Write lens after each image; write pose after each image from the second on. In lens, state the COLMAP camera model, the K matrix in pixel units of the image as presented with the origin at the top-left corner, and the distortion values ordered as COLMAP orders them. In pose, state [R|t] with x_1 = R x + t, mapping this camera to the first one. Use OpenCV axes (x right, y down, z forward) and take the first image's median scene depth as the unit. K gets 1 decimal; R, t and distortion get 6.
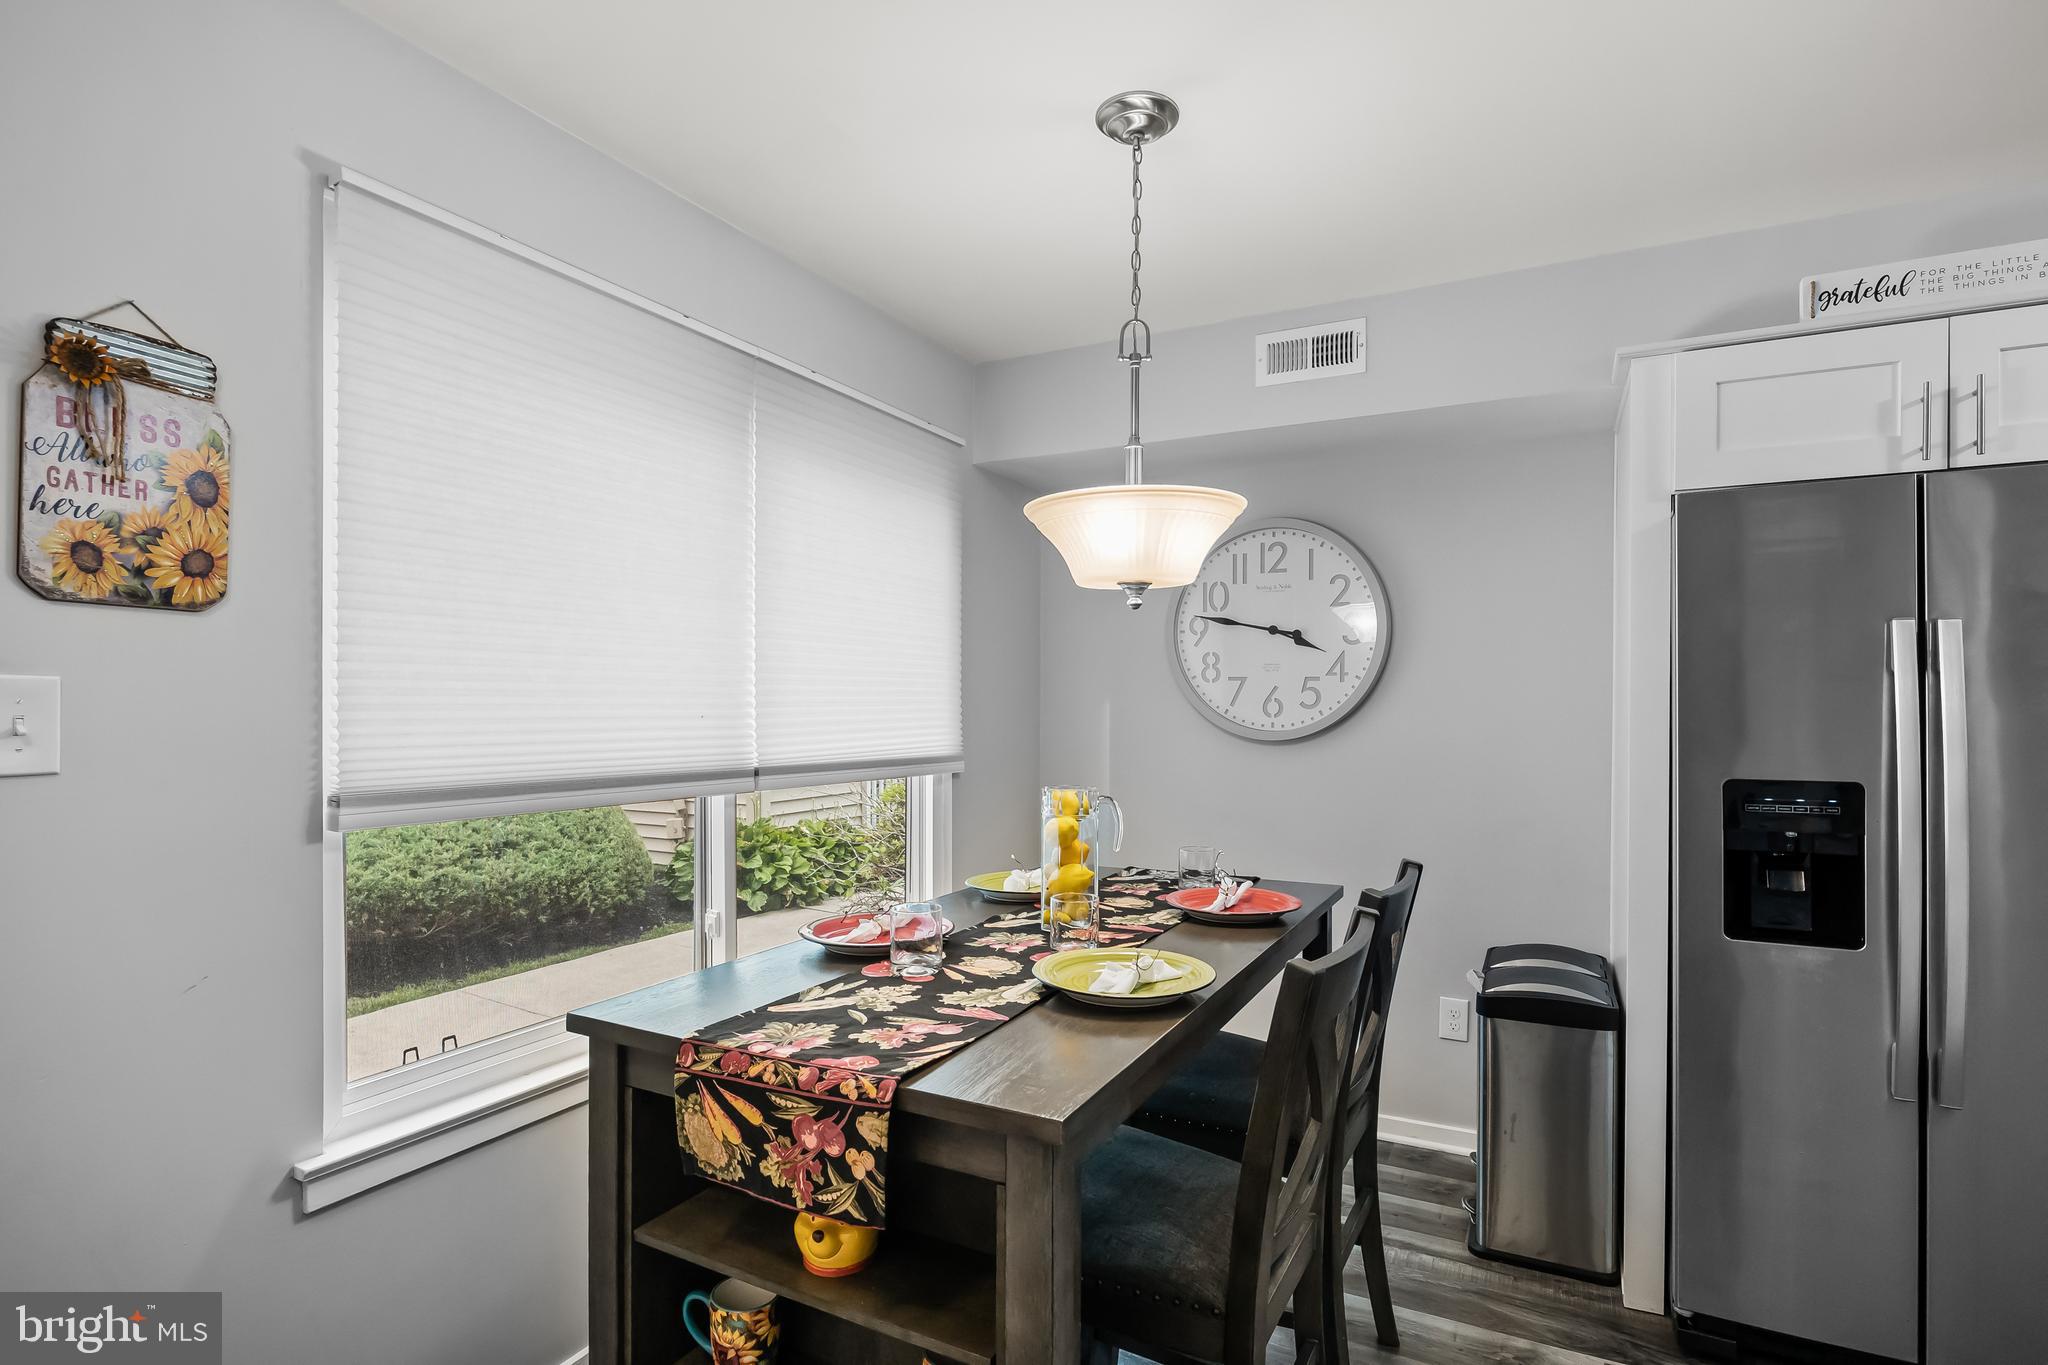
lens RADIAL K [[1010.4, 0, 1047.3], [0, 1010.4, 708.1], [0, 0, 1]] dist [-0.014376, 0.000141]
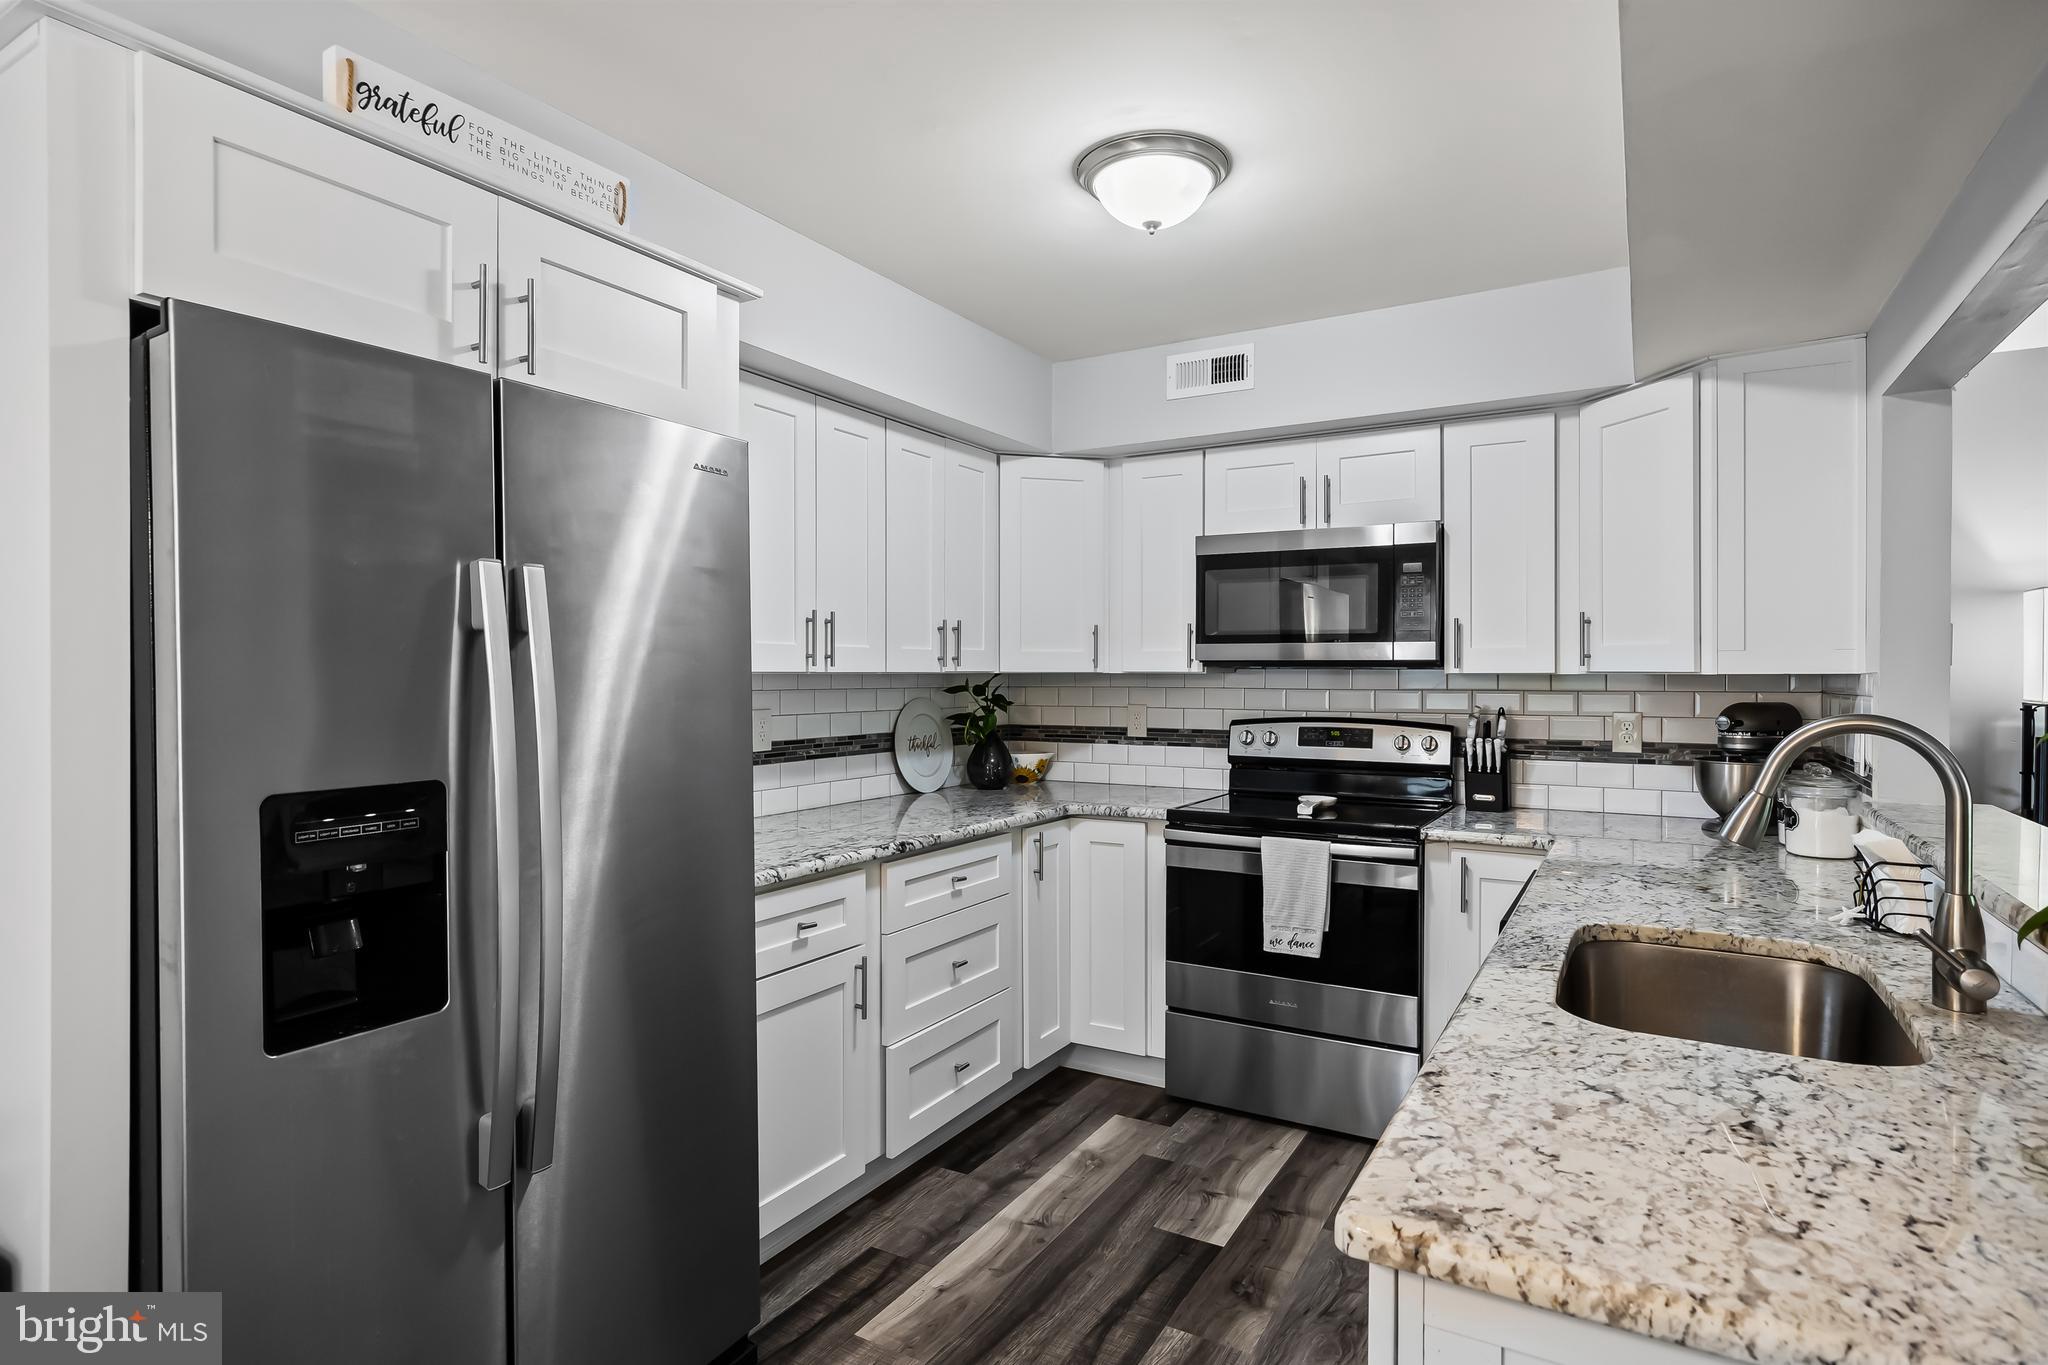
lens RADIAL K [[1066.7, 0, 1024.0], [0, 1066.7, 682.5], [0, 0, 1]] dist [-0.007547, -0.000175]
pose [[0.051202, -0.007495, 0.998660, 0.057949], [0.006603, 0.999953, 0.007167, 0.000689], [-0.998667, 0.006228, 0.051249, 0.509193]]
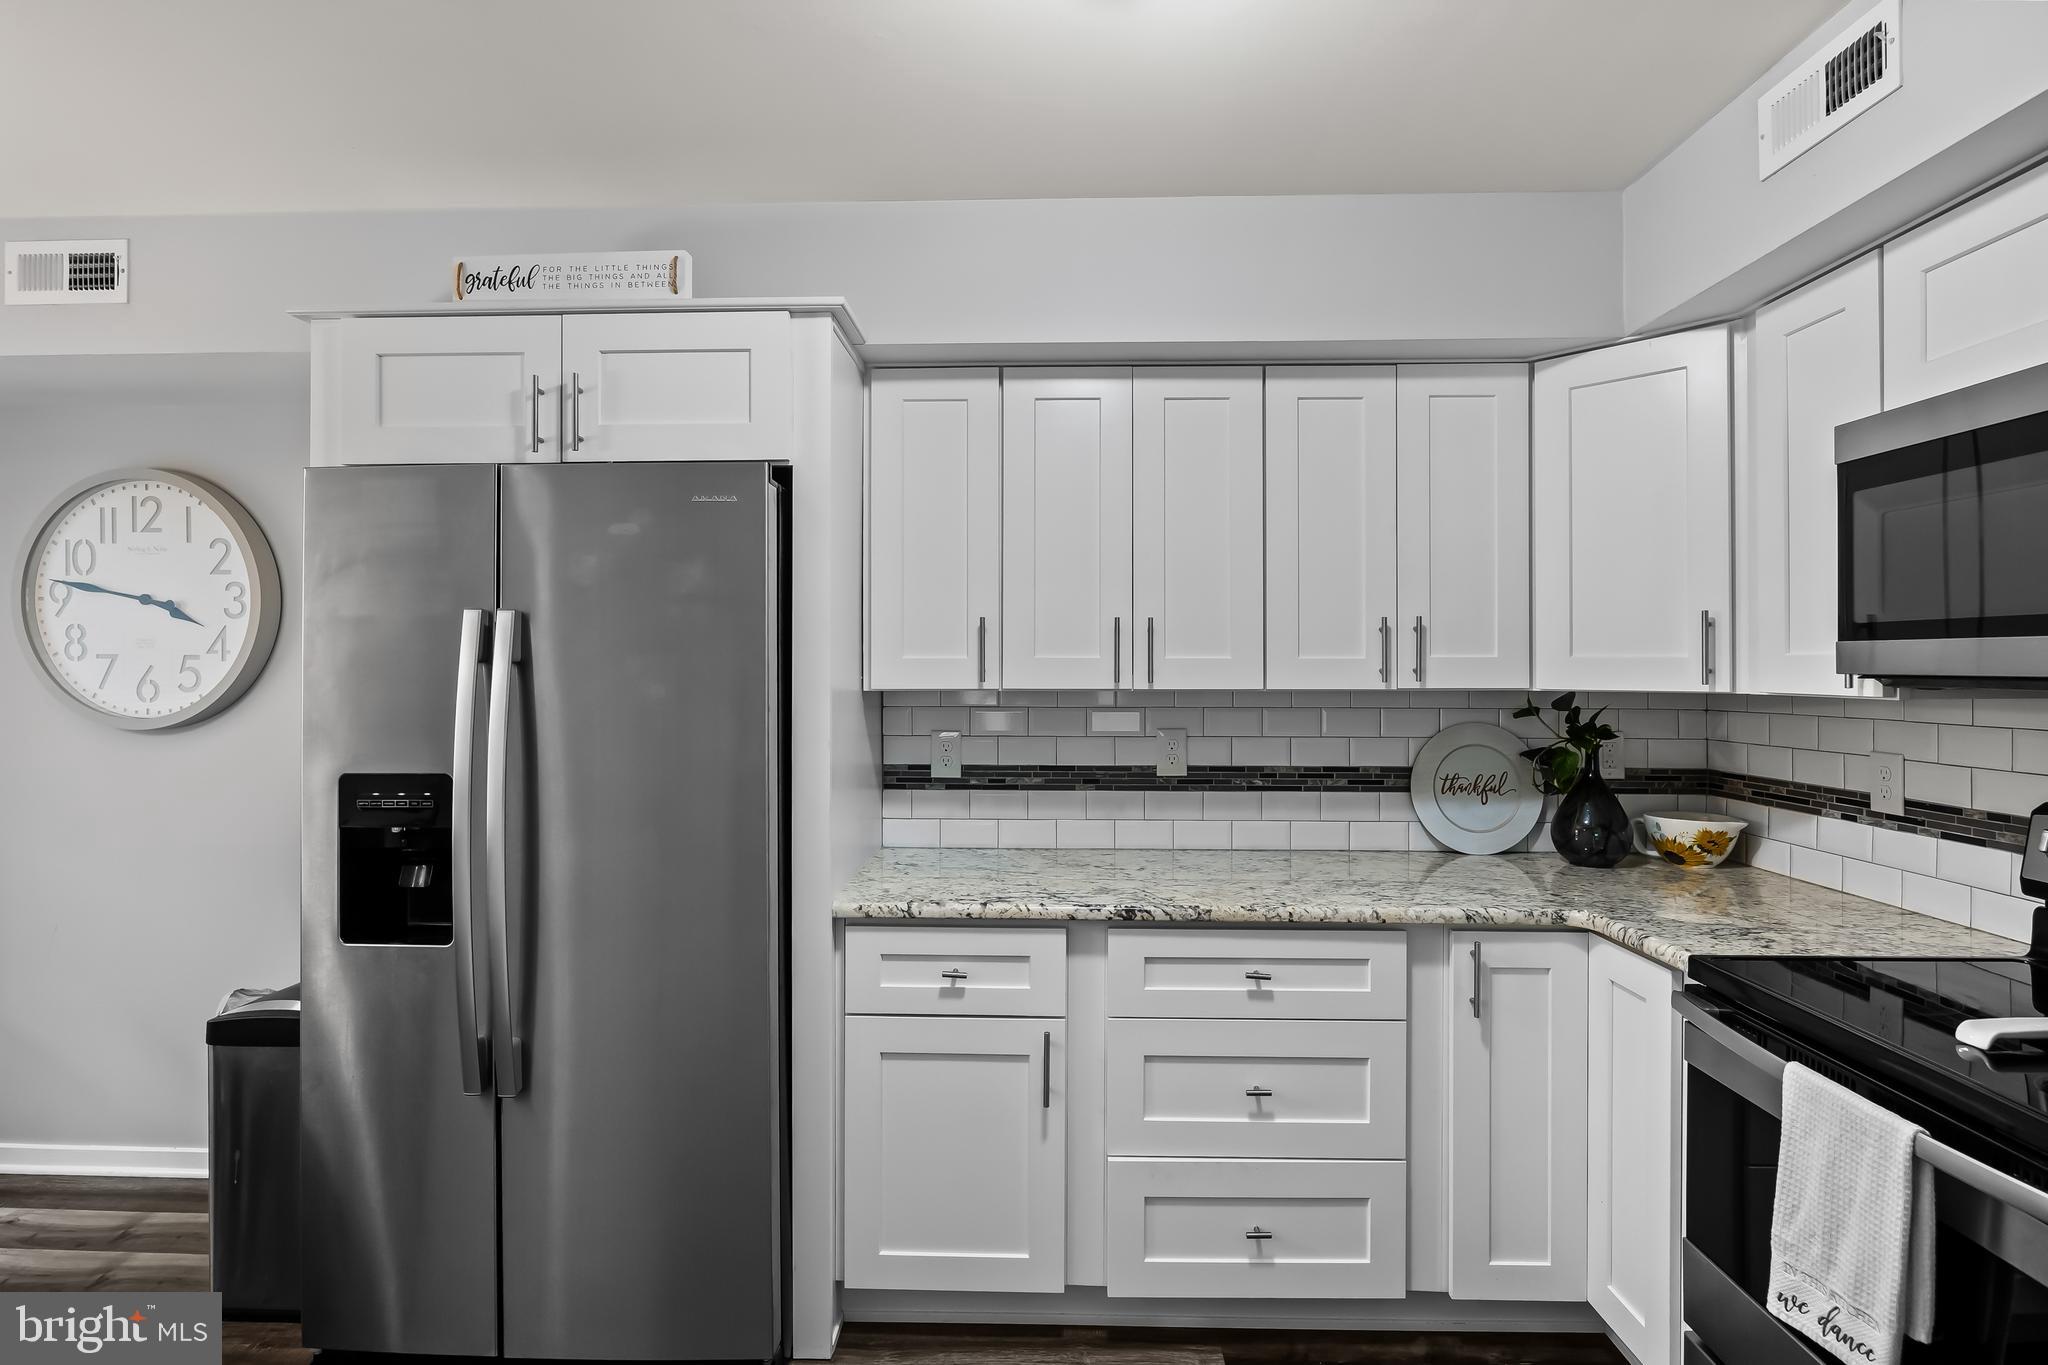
lens RADIAL K [[1011.4, 0, 1030.1], [0, 1011.4, 665.5], [0, 0, 1]] dist [-0.011600, -0.000004]
pose [[0.901273, 0.003575, 0.433237, 0.856670], [0.000933, 0.999948, -0.010193, -0.020249], [-0.433251, 0.009591, 0.901222, -0.132147]]
